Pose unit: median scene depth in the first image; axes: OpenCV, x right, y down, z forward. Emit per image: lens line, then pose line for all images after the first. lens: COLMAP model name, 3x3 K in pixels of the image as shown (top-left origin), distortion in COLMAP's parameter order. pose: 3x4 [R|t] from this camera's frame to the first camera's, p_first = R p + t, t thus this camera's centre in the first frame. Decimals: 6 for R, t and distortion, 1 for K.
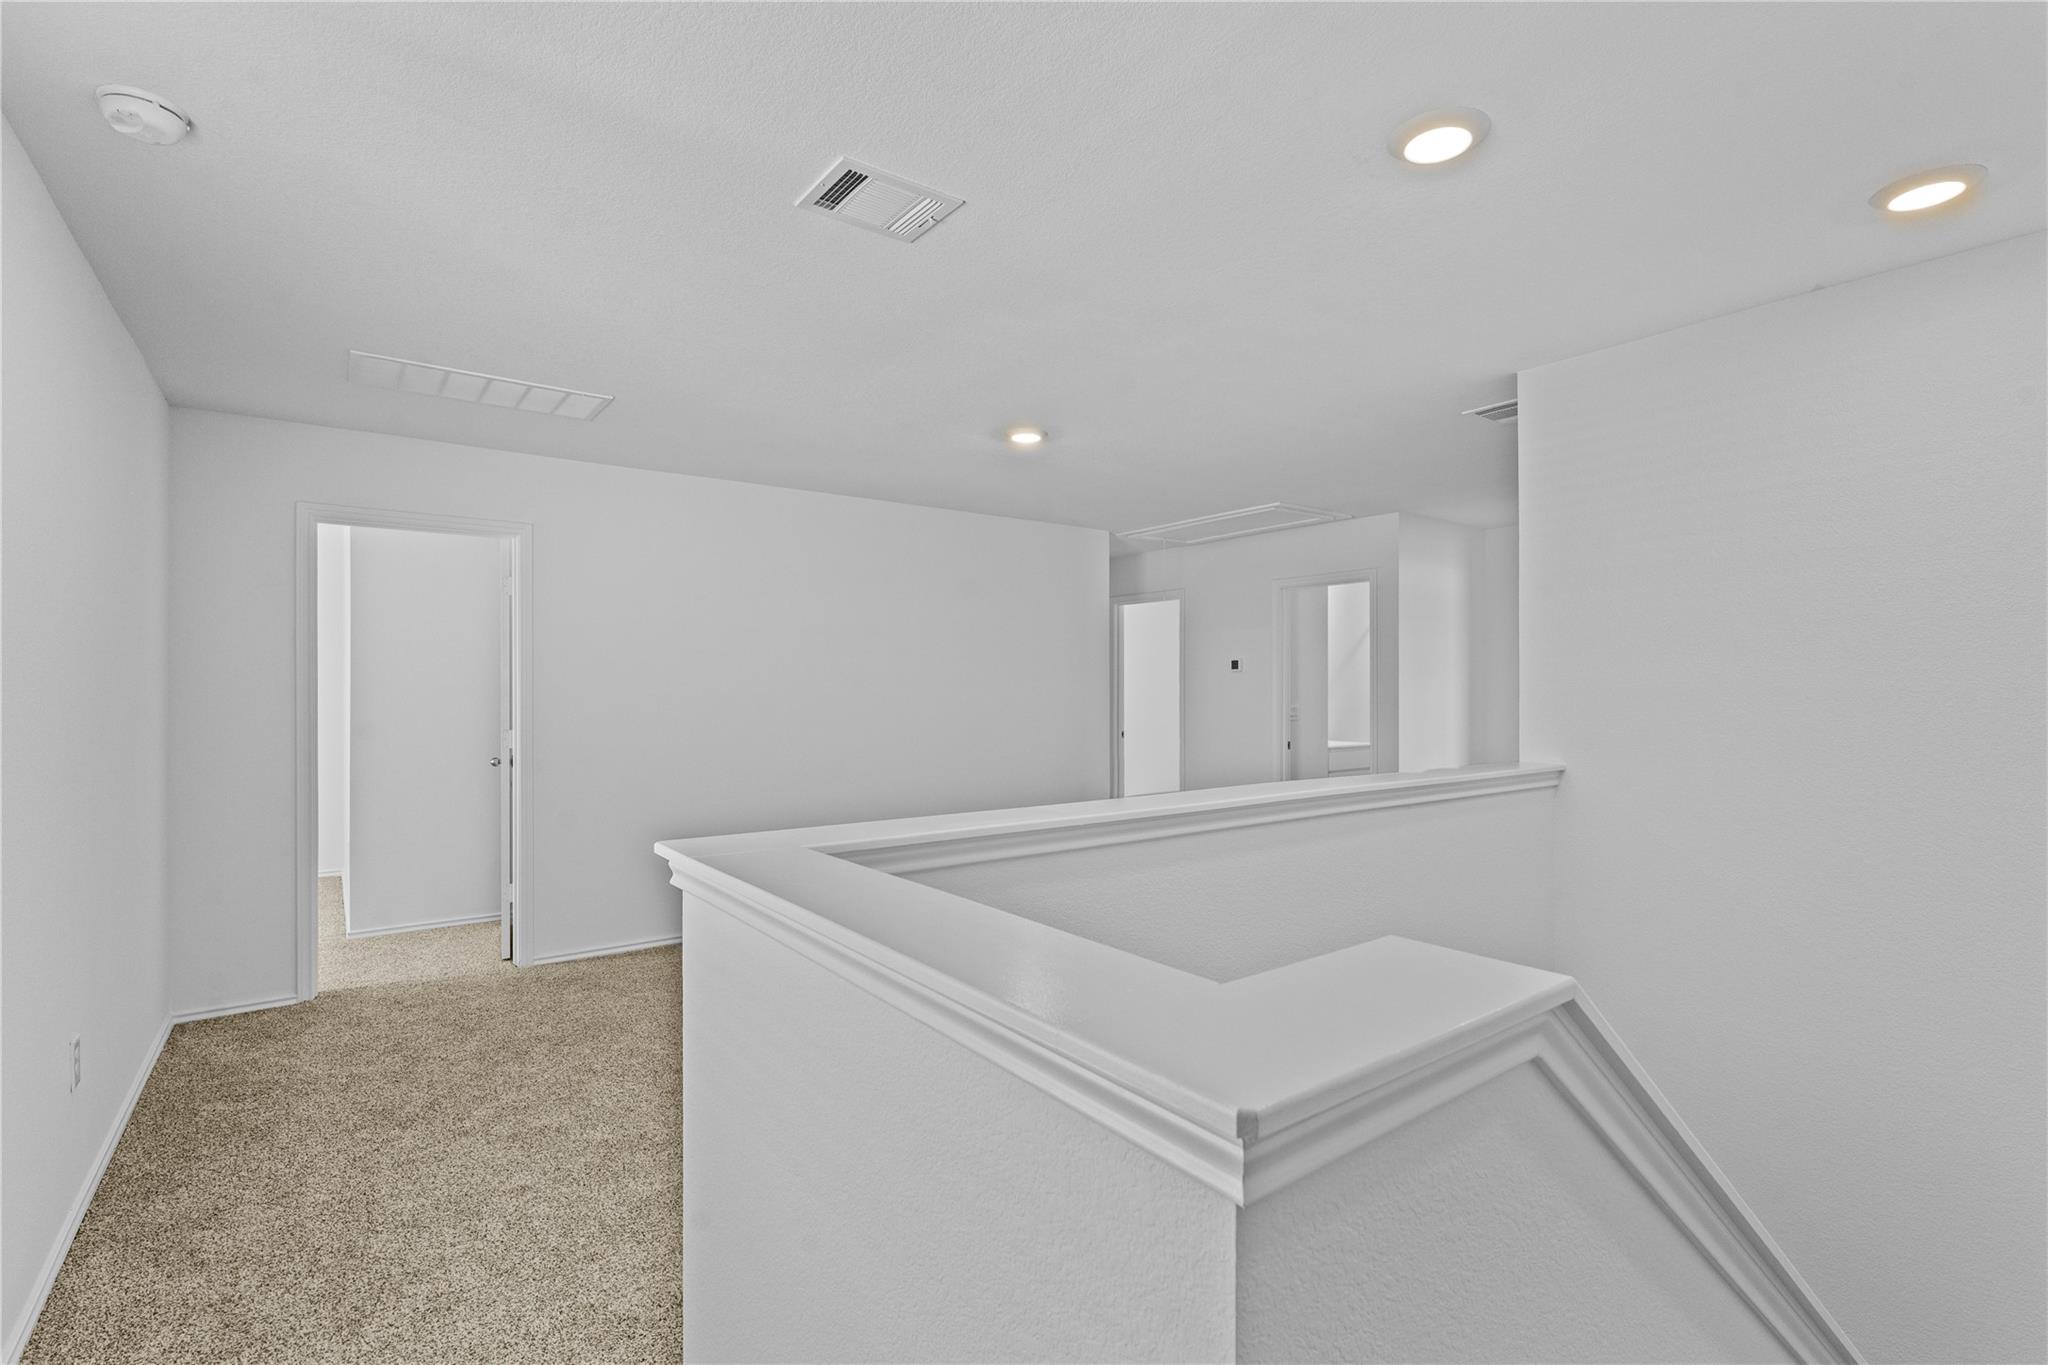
lens RADIAL K [[934.0, 0, 1019.6], [0, 934.0, 670.4], [0, 0, 1]] dist [-0.000770, -0.000288]
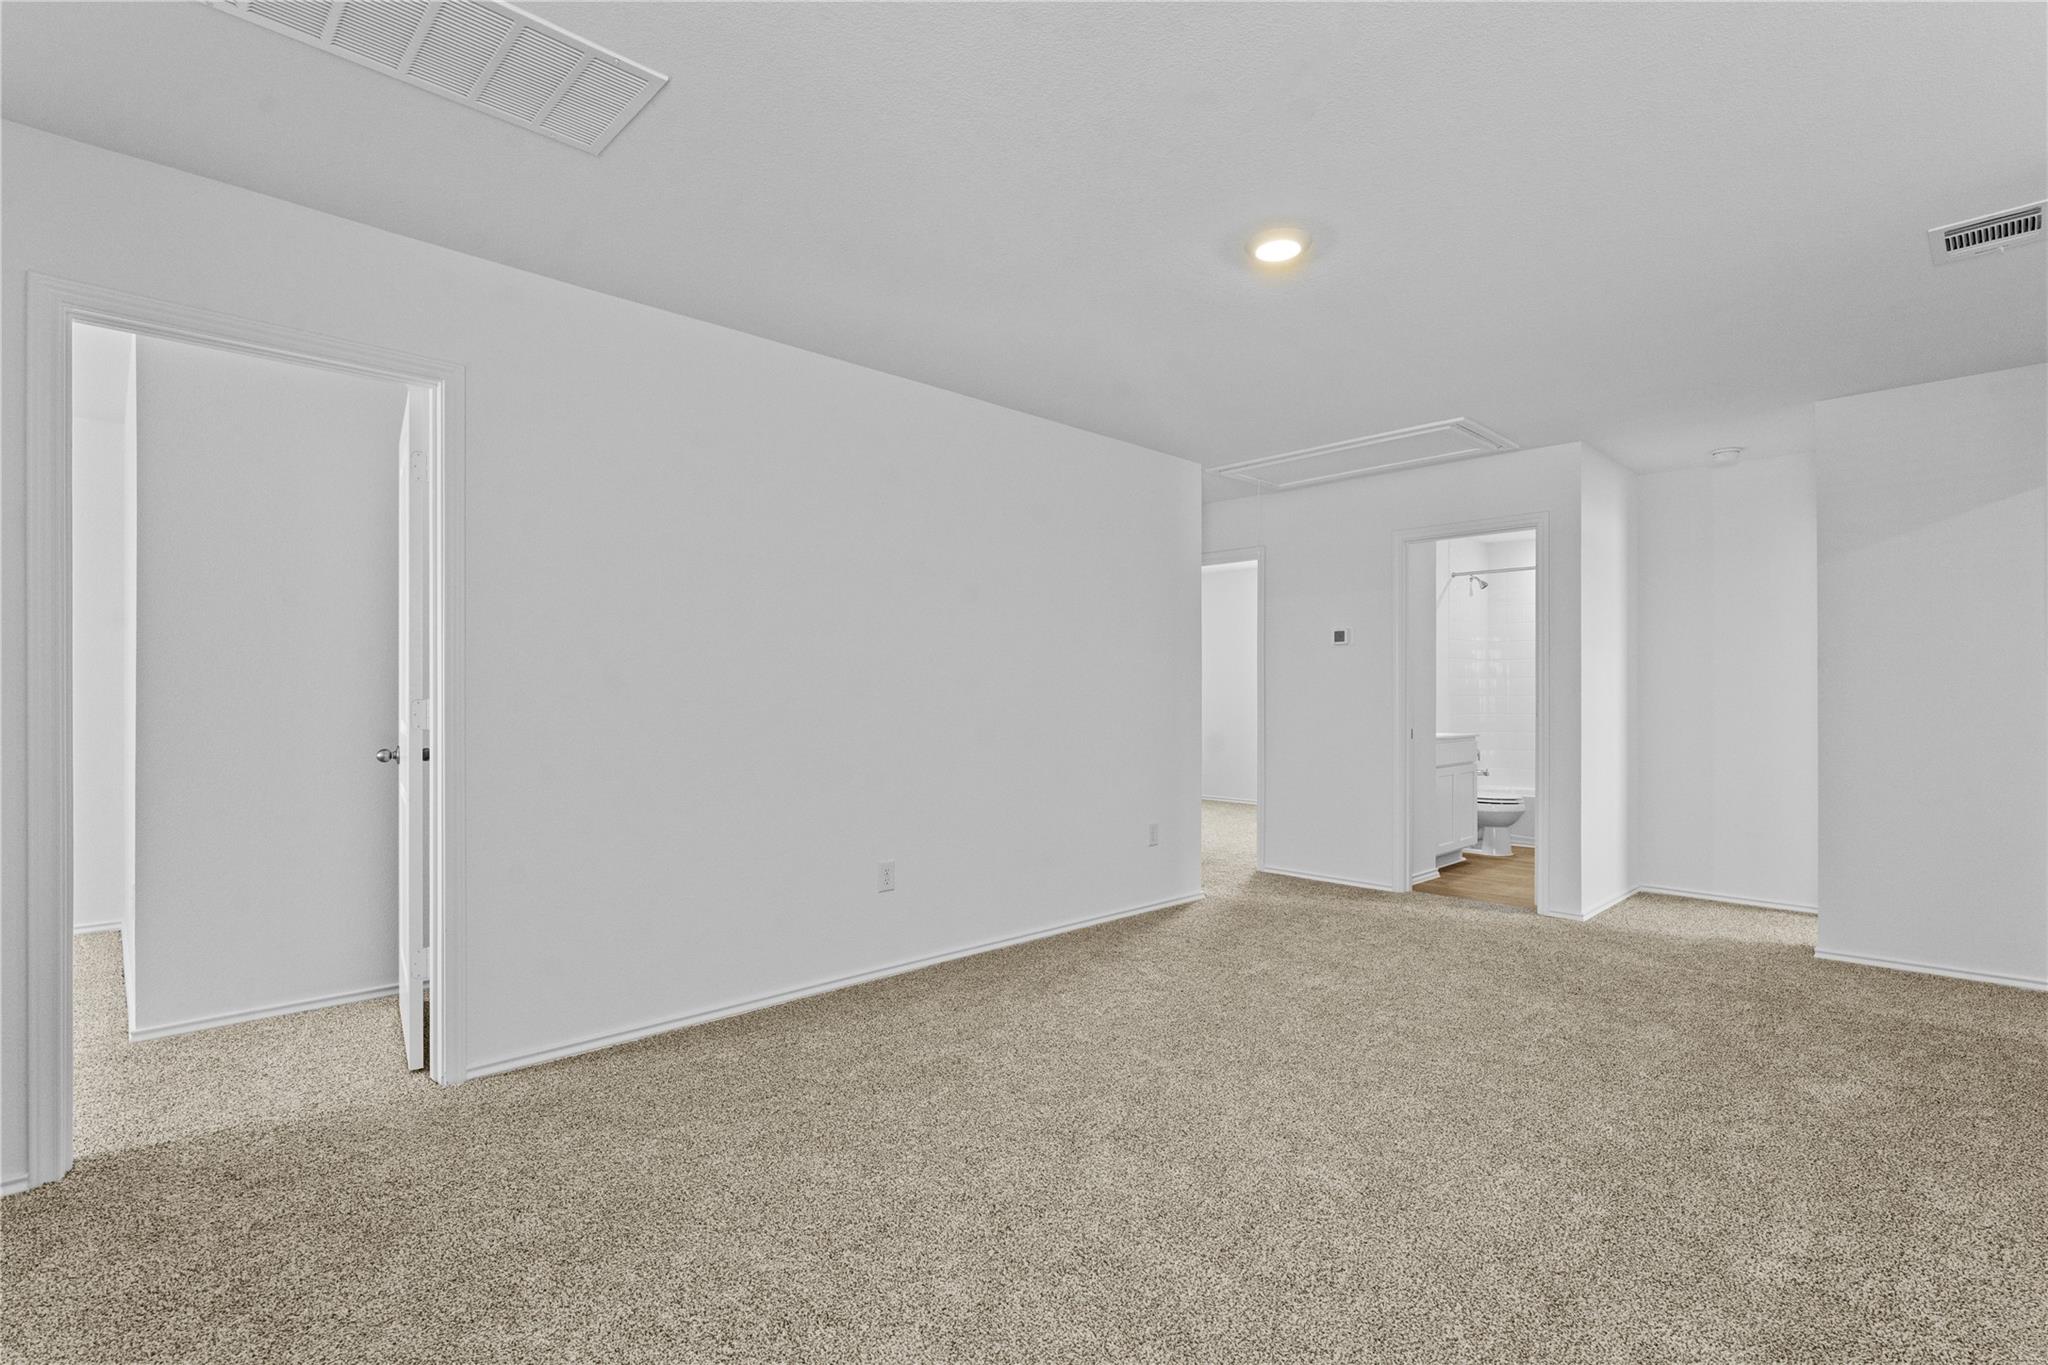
lens RADIAL K [[955.3, 0, 1024.0], [0, 955.3, 682.5], [0, 0, 1]] dist [-0.000524, 0.000411]
pose [[0.991706, 0.003248, 0.128487, -0.253965], [-0.004055, 0.999974, 0.006020, 0.051526], [-0.128464, -0.006491, 0.991693, 0.351490]]
